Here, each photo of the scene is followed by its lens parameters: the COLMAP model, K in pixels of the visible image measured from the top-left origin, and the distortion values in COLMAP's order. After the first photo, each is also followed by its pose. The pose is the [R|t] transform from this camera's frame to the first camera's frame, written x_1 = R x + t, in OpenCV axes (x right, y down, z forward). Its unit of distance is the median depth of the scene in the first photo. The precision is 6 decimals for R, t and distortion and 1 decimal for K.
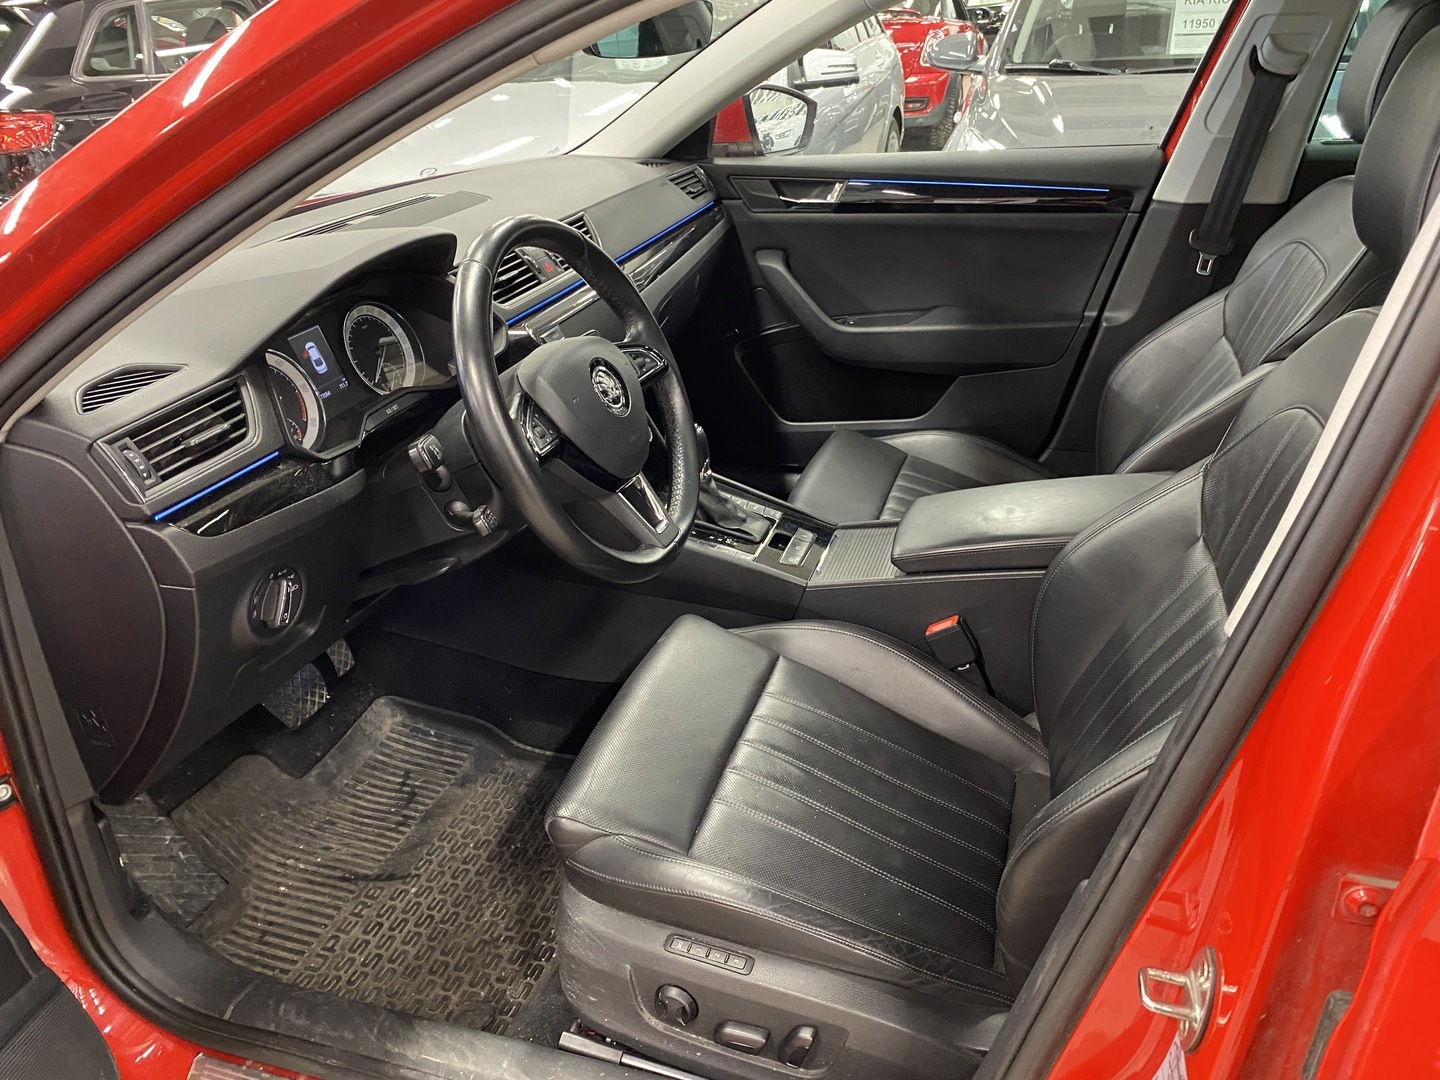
lens RADIAL K [[1068.4, 0, 720.0], [0, 1068.4, 540.0], [0, 0, 1]] dist [0.003572, -0.000742]
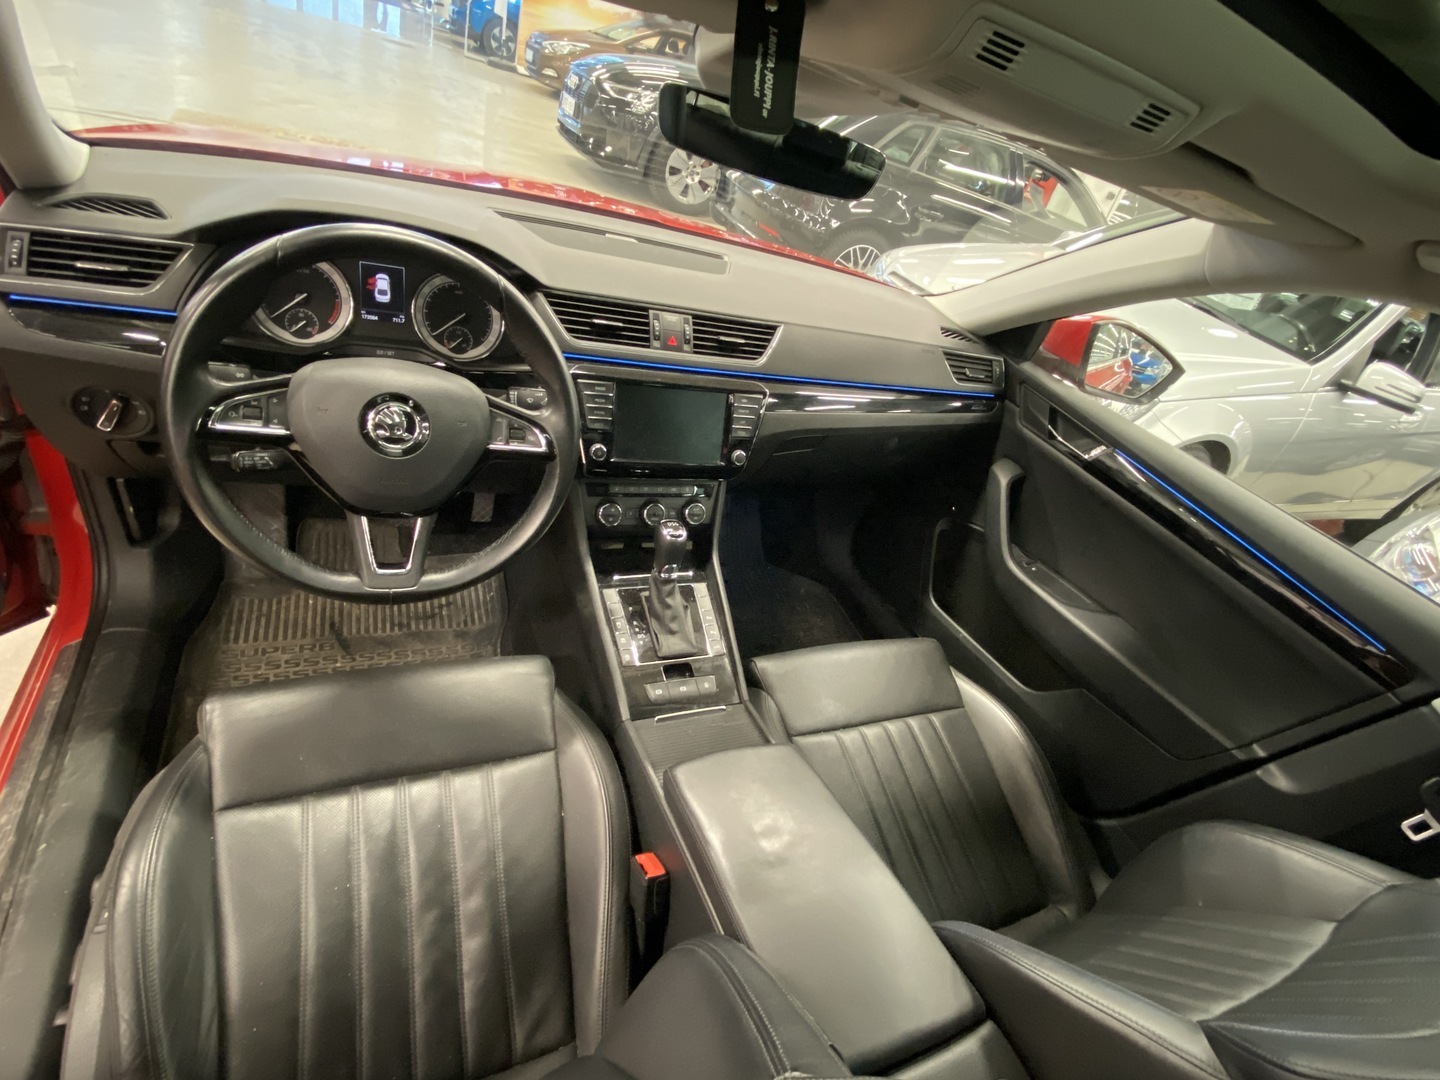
lens RADIAL K [[658.8, 0, 721.2], [0, 658.8, 529.9], [0, 0, 1]] dist [-0.002374, -0.000503]
pose [[0.619133, 0.611174, -0.493093, 0.239727], [-0.593720, 0.775288, 0.215465, -0.205566], [0.513976, 0.159358, 0.842872, 0.356508]]
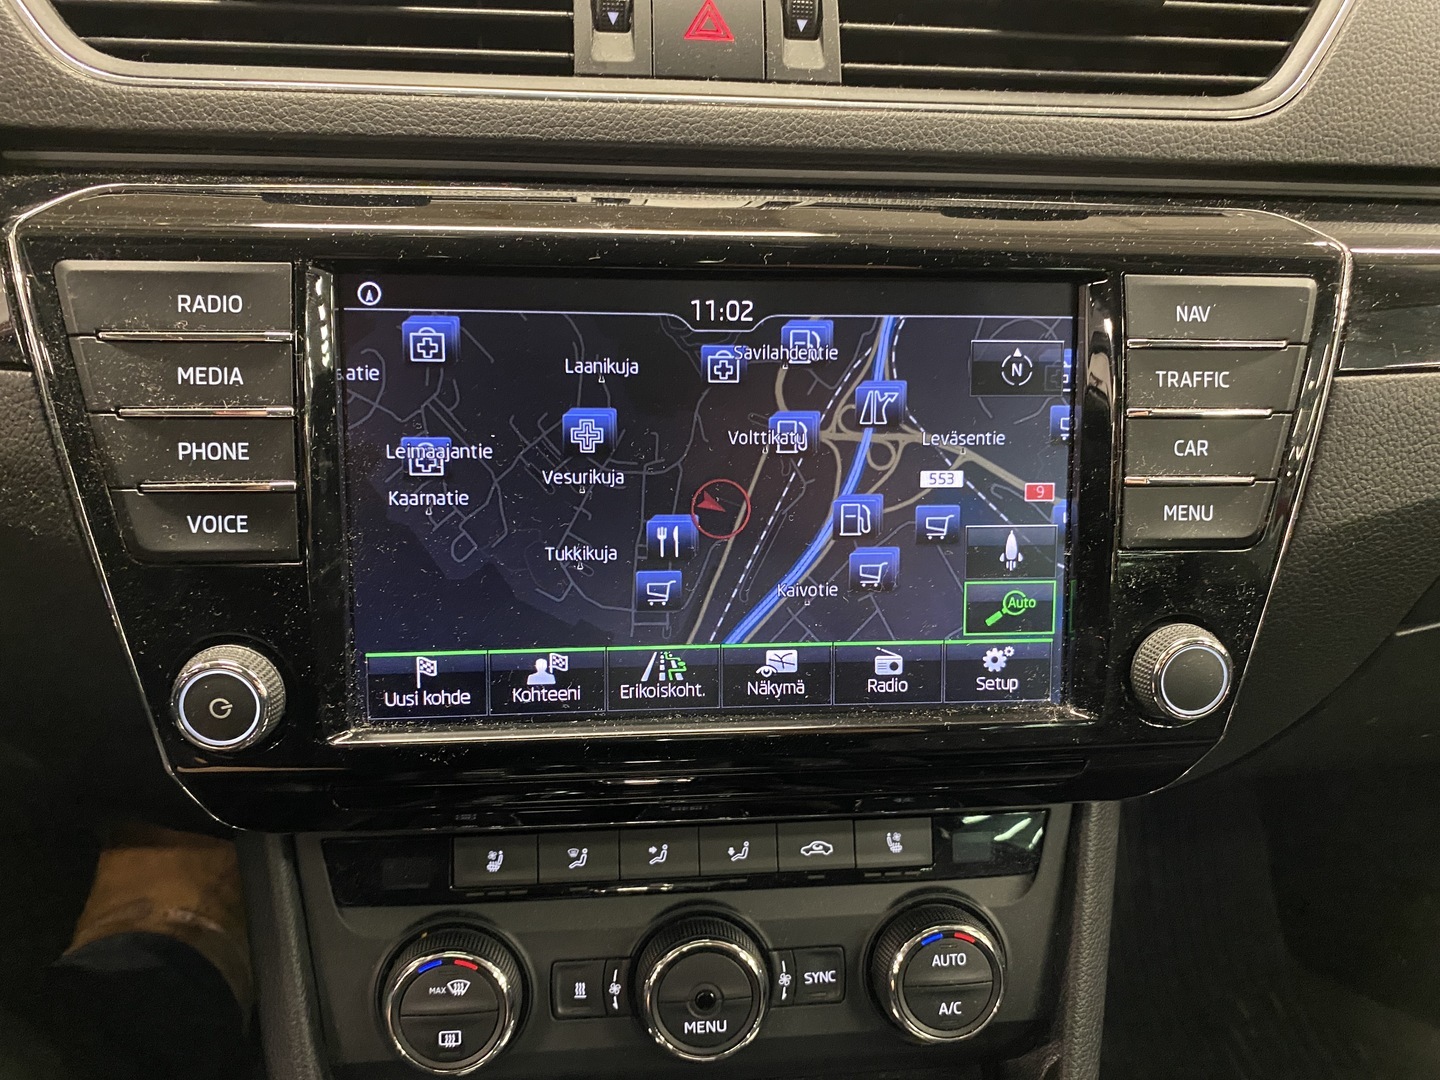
lens RADIAL K [[1068.4, 0, 720.0], [0, 1068.4, 540.0], [0, 0, 1]] dist [0.003572, -0.000742]
pose [[0.390500, 0.475665, -0.788196, 0.026331], [-0.458286, 0.842989, 0.281680, -0.169898], [0.798426, 0.251223, 0.547178, 0.677702]]
